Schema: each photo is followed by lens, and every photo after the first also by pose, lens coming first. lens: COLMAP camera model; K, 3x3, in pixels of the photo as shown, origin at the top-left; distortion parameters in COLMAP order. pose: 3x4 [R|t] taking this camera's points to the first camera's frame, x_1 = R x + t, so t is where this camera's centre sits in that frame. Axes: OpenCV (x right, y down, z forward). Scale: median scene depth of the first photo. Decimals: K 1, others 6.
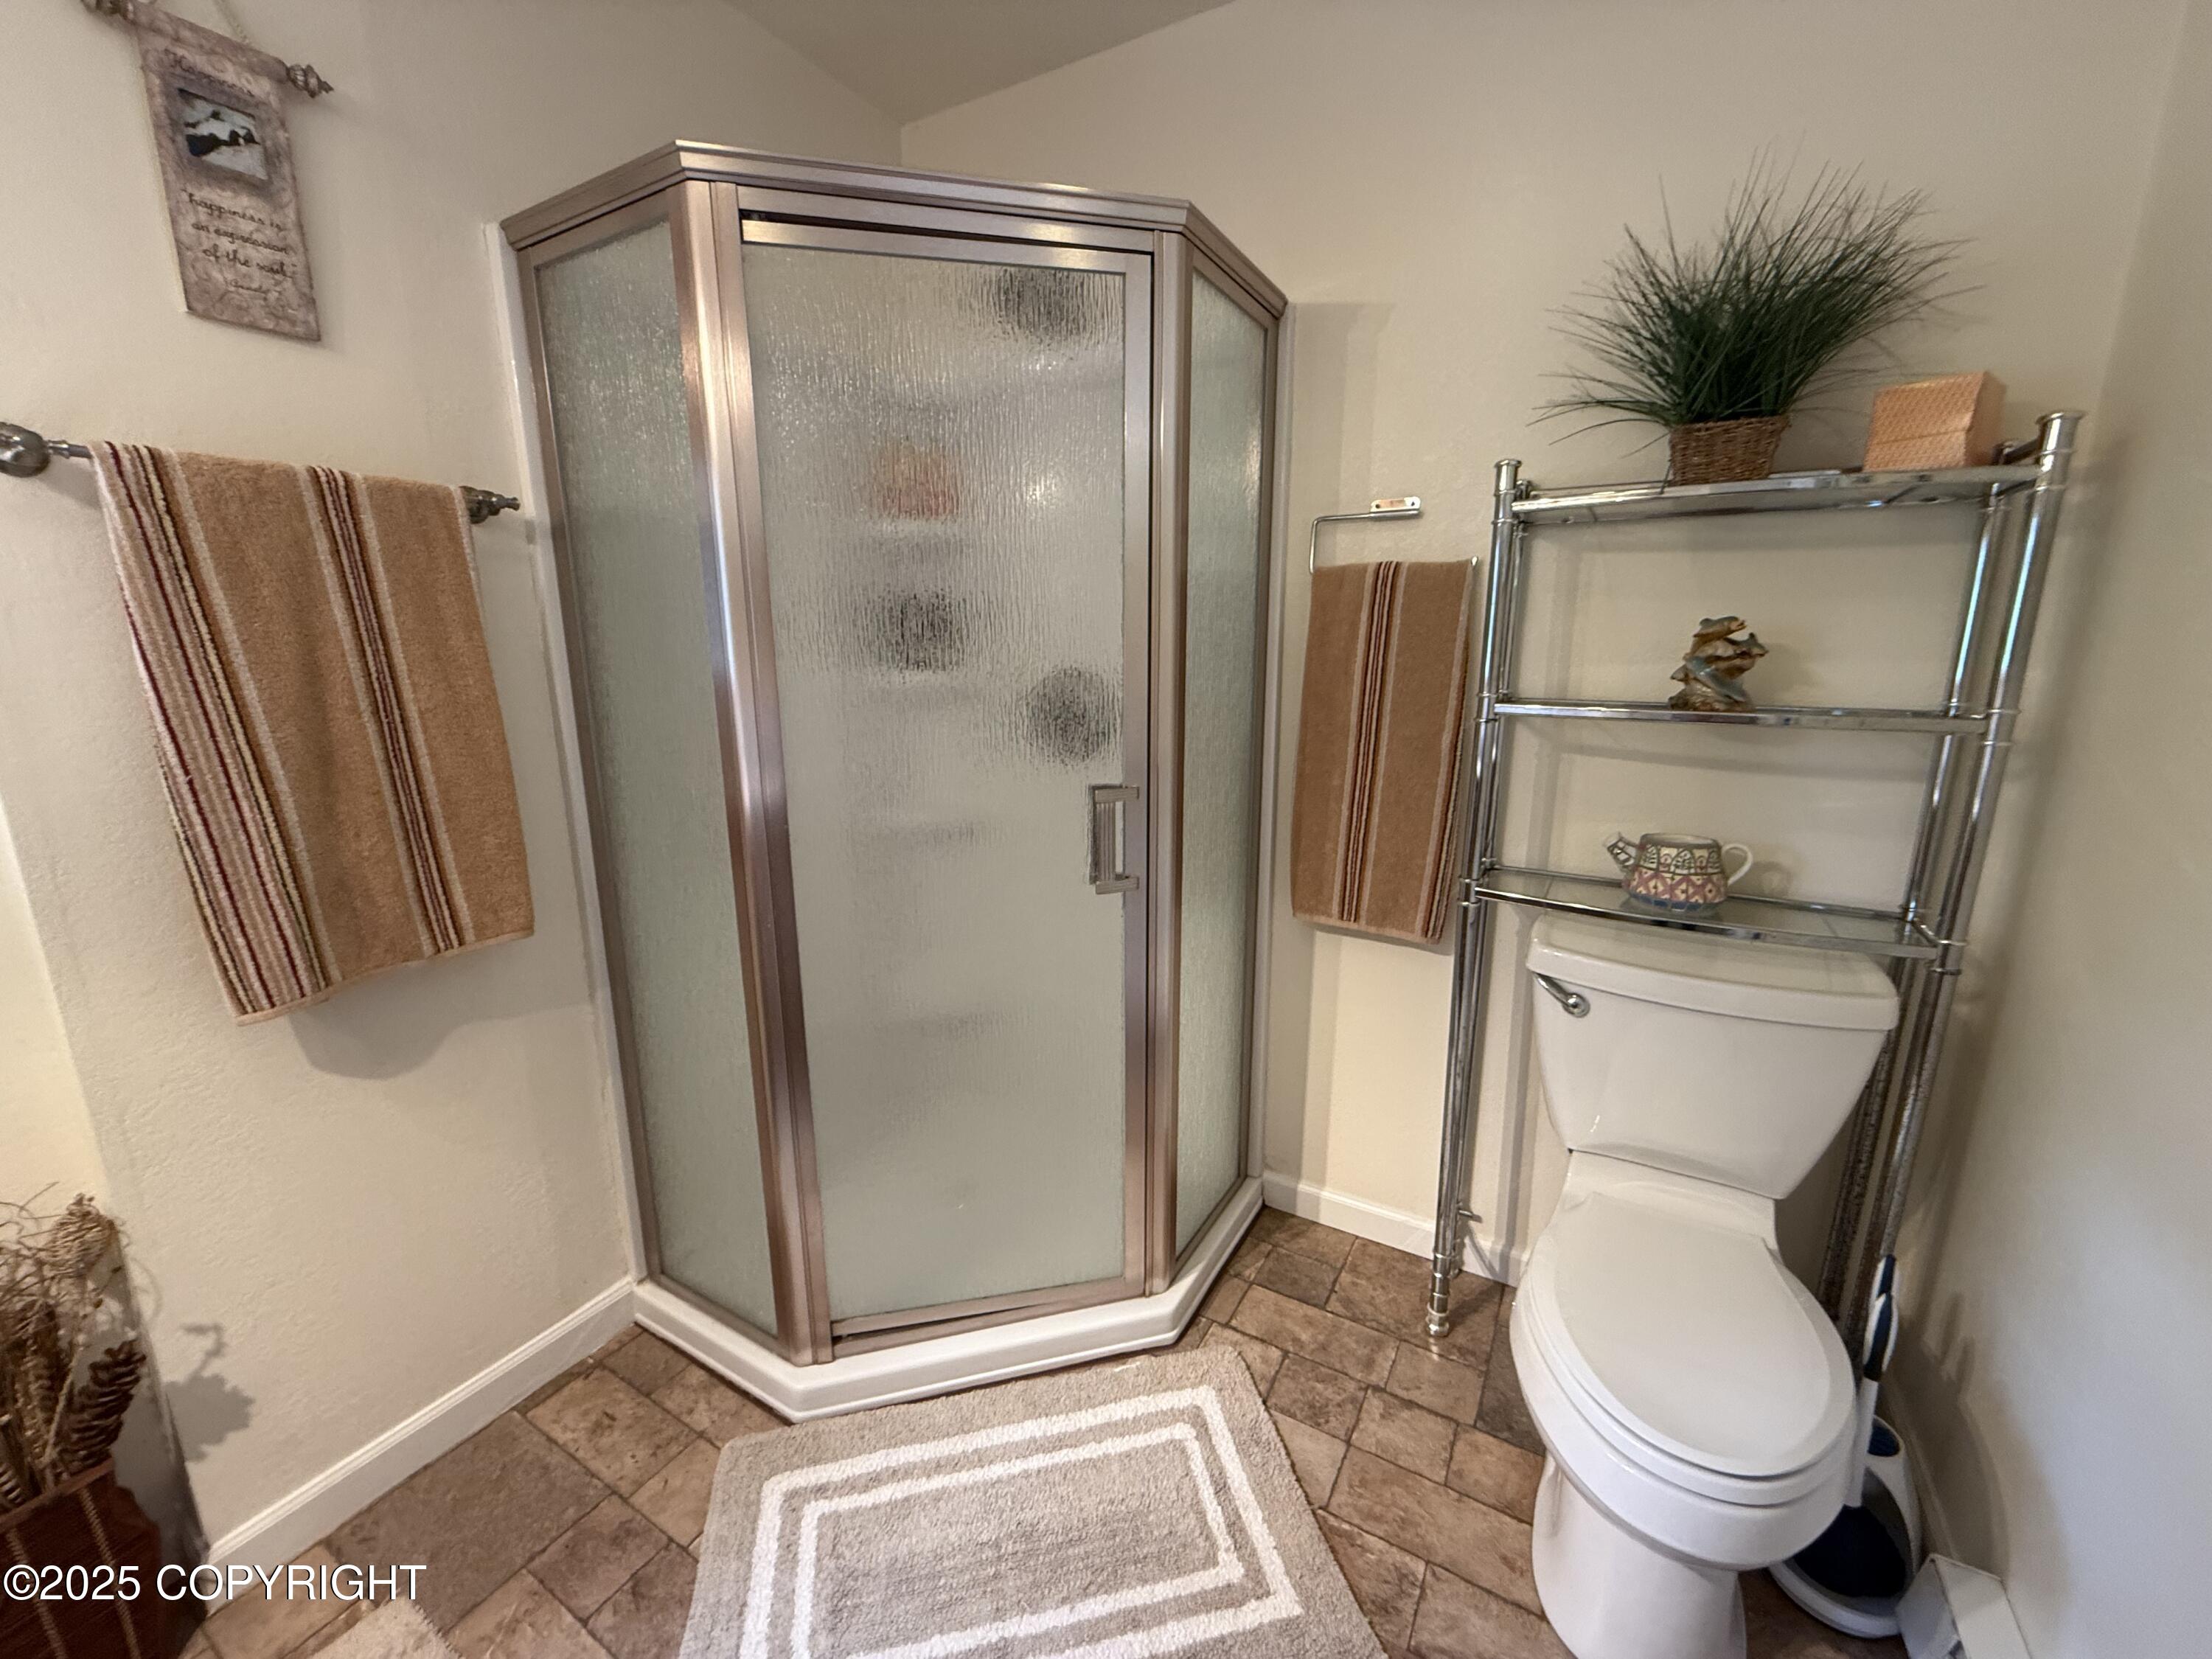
lens RADIAL K [[879.9, 0, 1105.2], [0, 879.9, 832.3], [0, 0, 1]] dist [-0.001761, 0.000429]
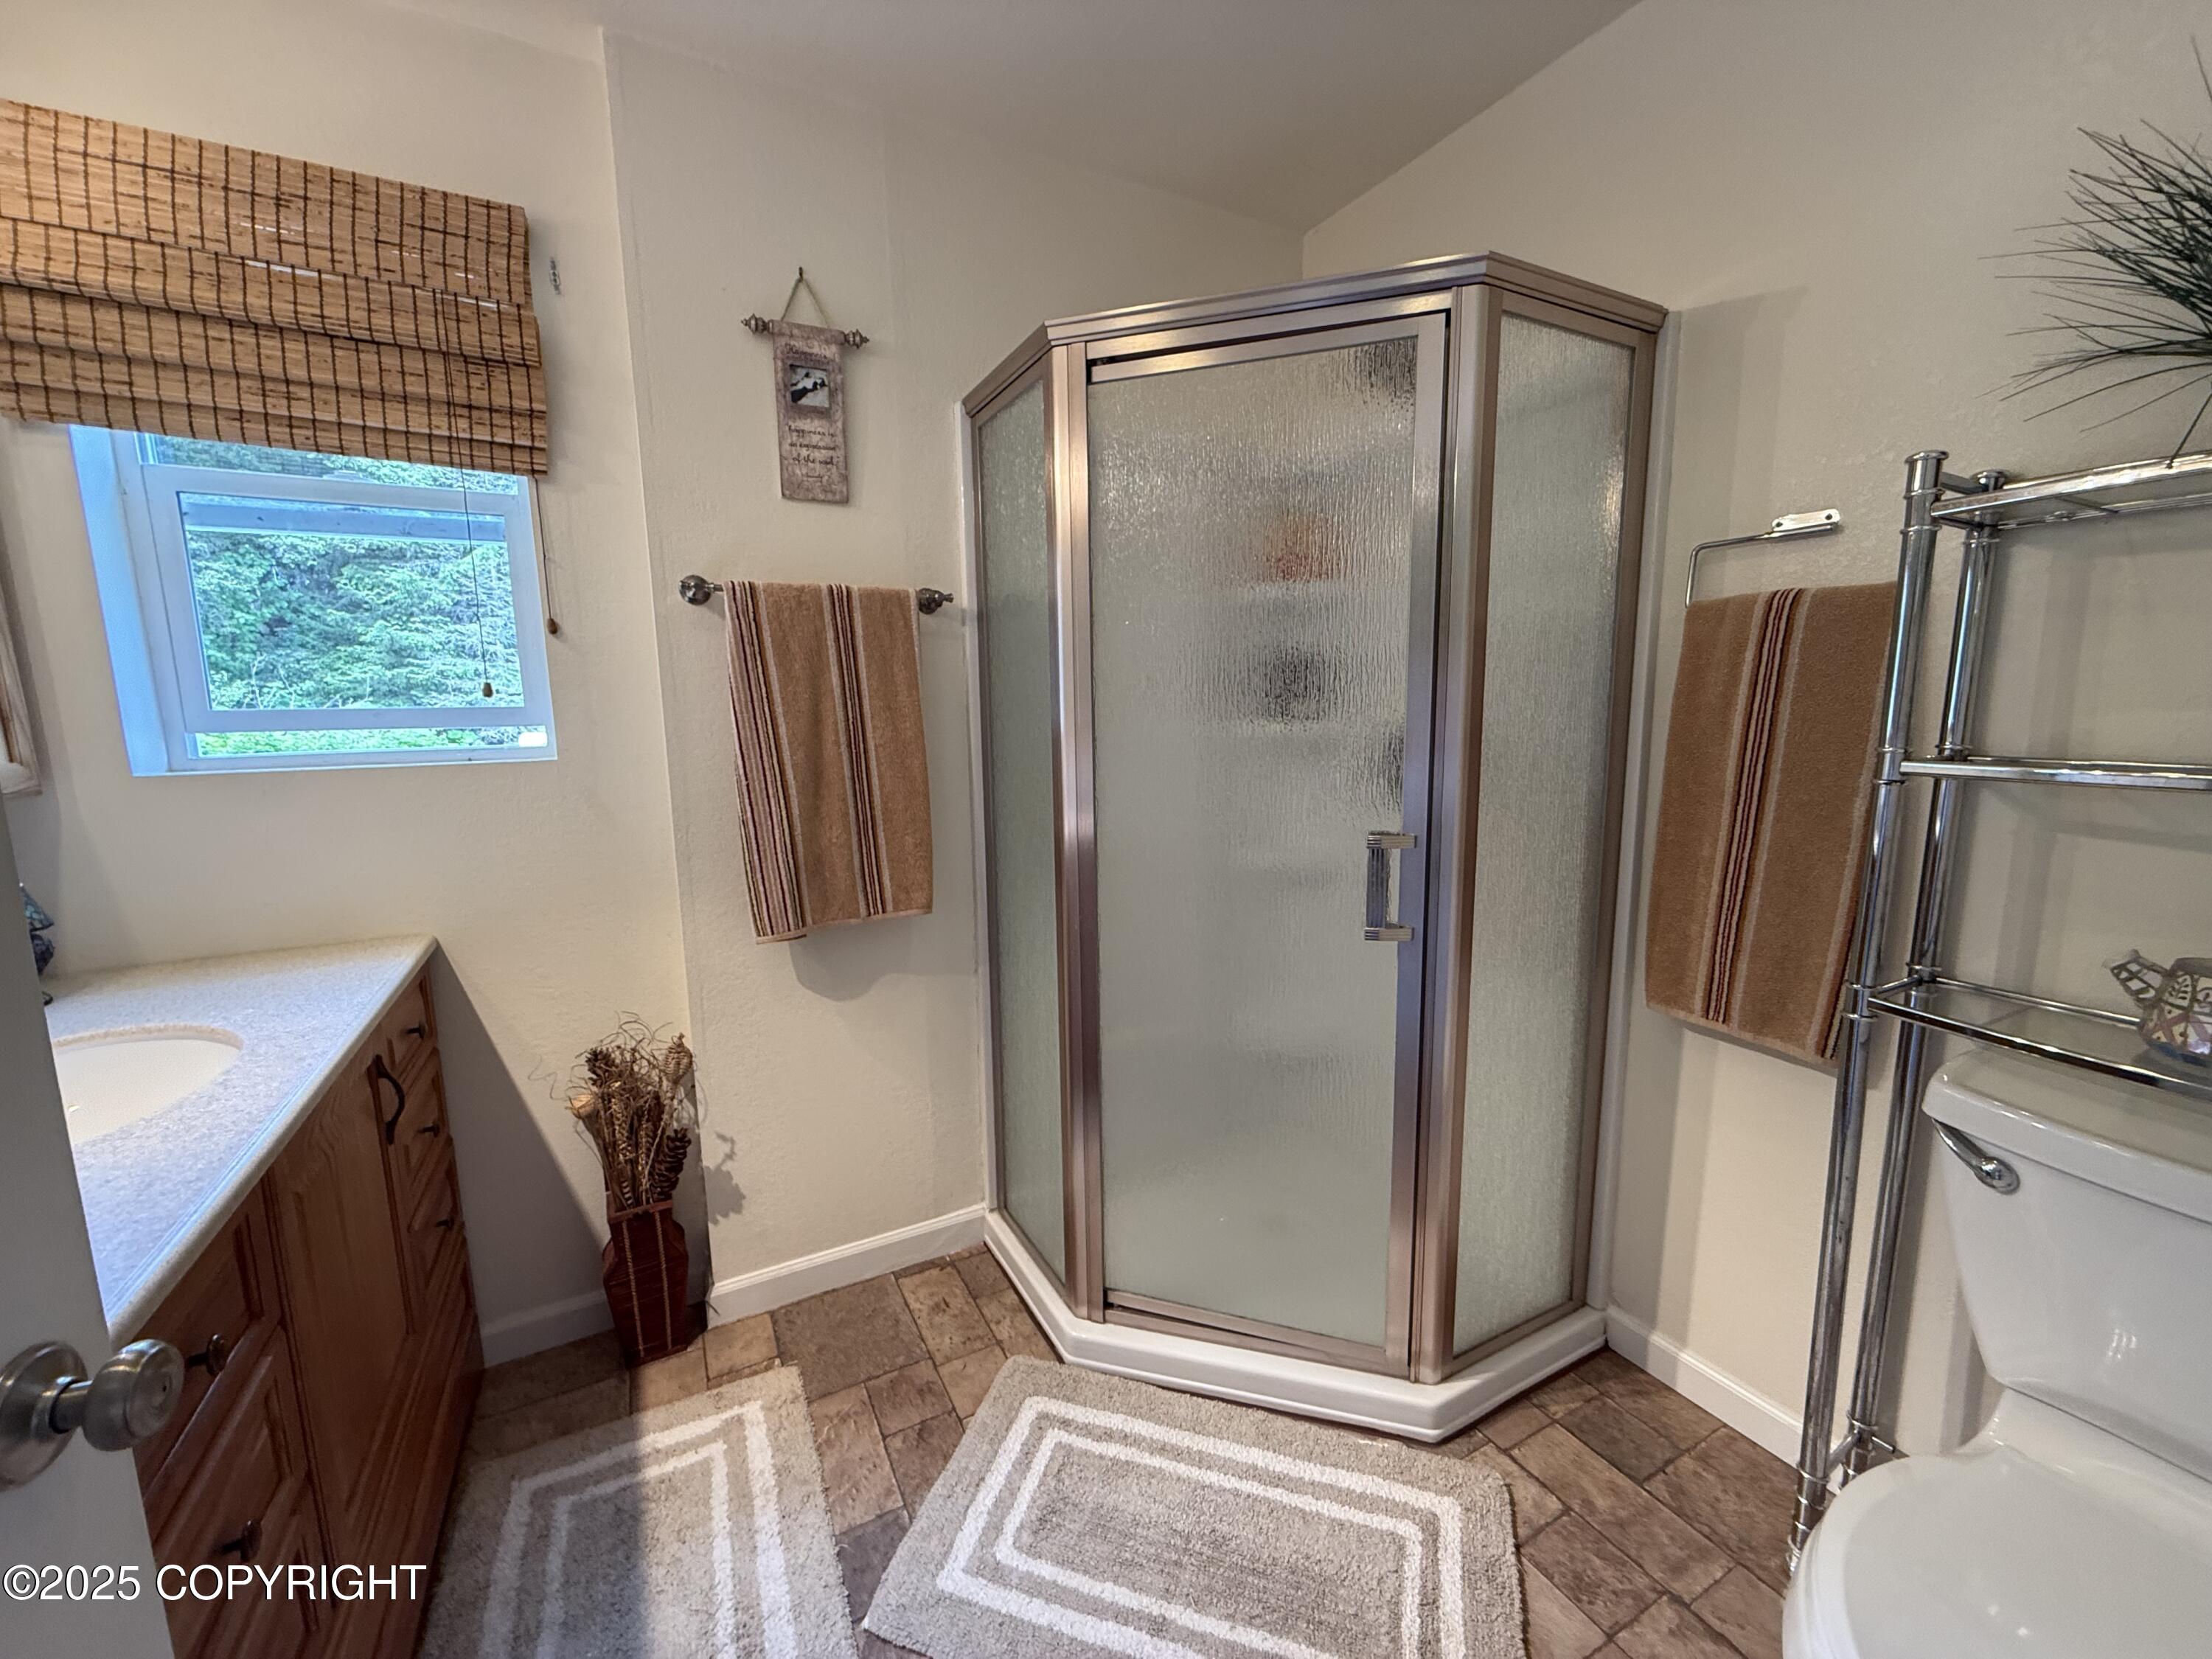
lens RADIAL K [[879.9, 0, 1103.2], [0, 879.9, 832.8], [0, 0, 1]] dist [-0.001761, 0.000429]
pose [[0.851384, 0.067174, -0.520224, 0.254382], [-0.100263, 0.994320, -0.035696, 0.015506], [0.514872, 0.082551, 0.853283, -0.019392]]
